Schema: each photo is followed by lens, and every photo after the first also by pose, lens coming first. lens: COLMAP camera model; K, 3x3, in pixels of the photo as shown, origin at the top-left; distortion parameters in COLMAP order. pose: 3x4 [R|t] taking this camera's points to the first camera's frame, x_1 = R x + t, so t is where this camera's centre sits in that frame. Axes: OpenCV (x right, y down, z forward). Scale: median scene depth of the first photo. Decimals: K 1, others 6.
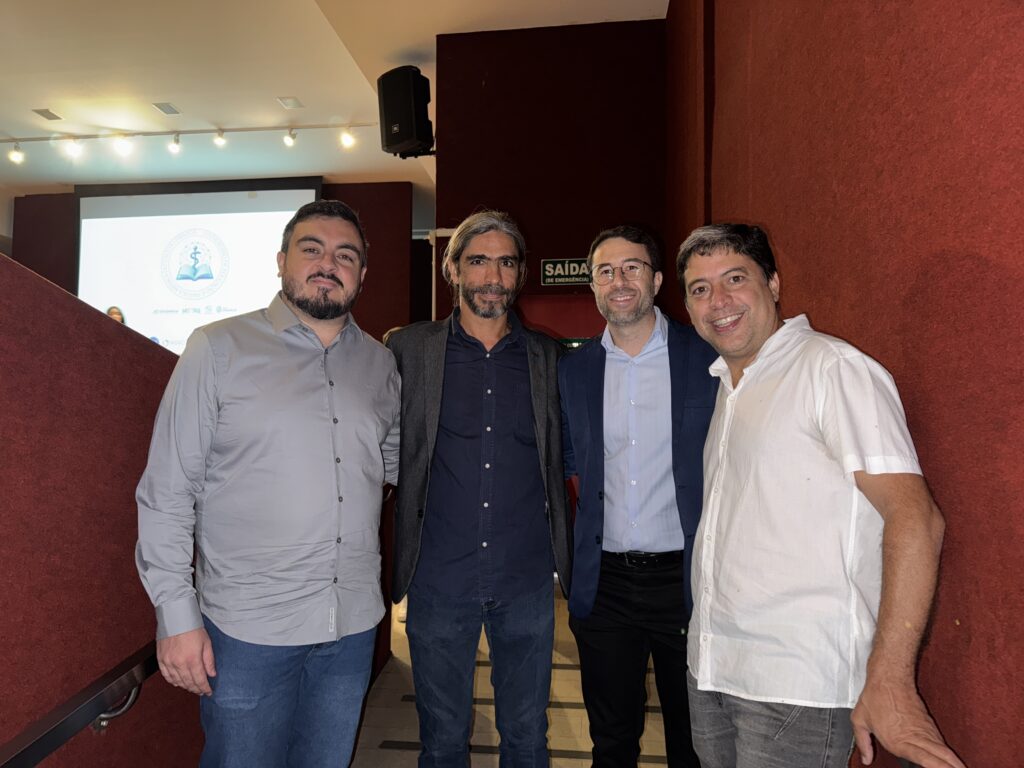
lens RADIAL K [[703.1, 0, 512.0], [0, 703.1, 384.0], [0, 0, 1]] dist [0.014871, -0.001340]
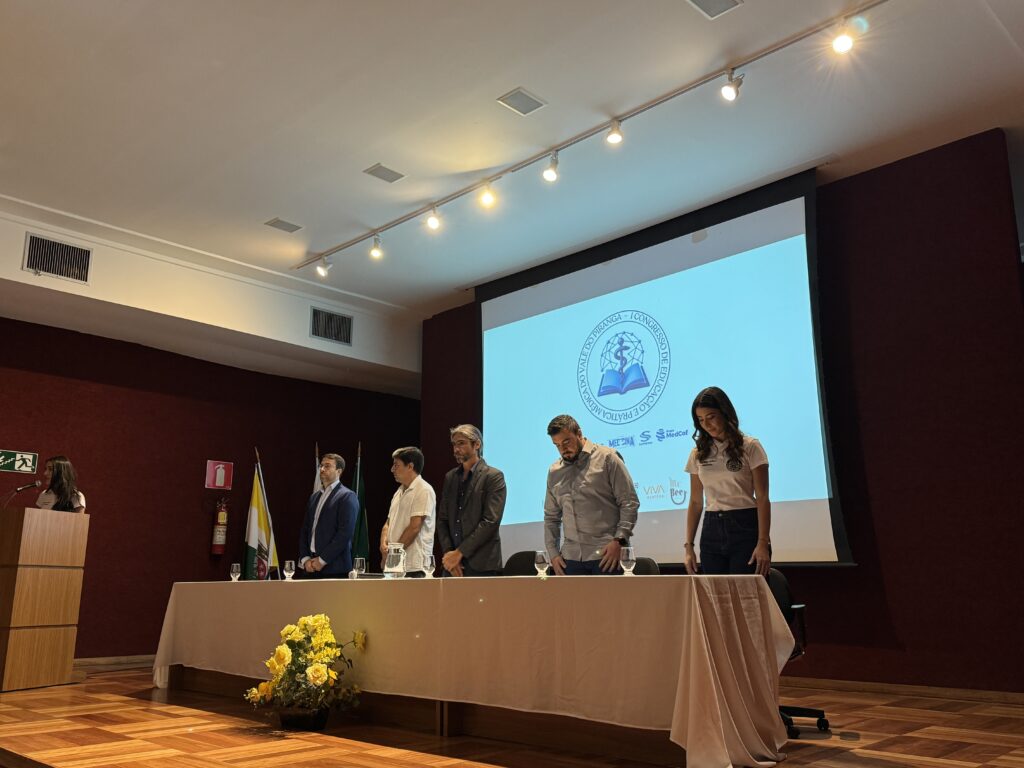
lens RADIAL K [[893.9, 0, 512.0], [0, 893.9, 384.0], [0, 0, 1]] dist [0.167856, -0.224292]
pose [[0.795016, -0.144269, -0.589182, -0.064578], [0.048424, 0.983300, -0.175432, -0.021681], [0.604652, 0.110941, 0.788725, 0.323600]]
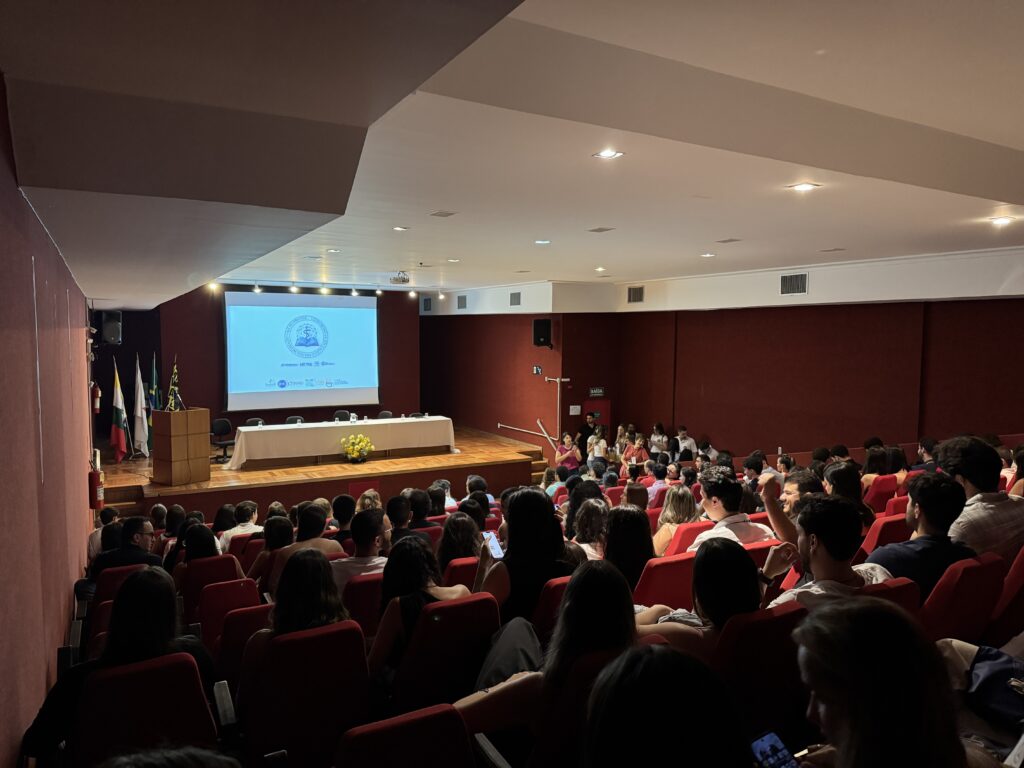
lens RADIAL K [[703.1, 0, 512.0], [0, 703.1, 384.0], [0, 0, 1]] dist [0.014871, -0.001340]
pose [[0.805752, -0.047660, 0.590333, -1.073946], [-0.035684, 0.991039, 0.128716, -0.297400], [-0.591178, -0.124779, 0.796831, -0.687717]]
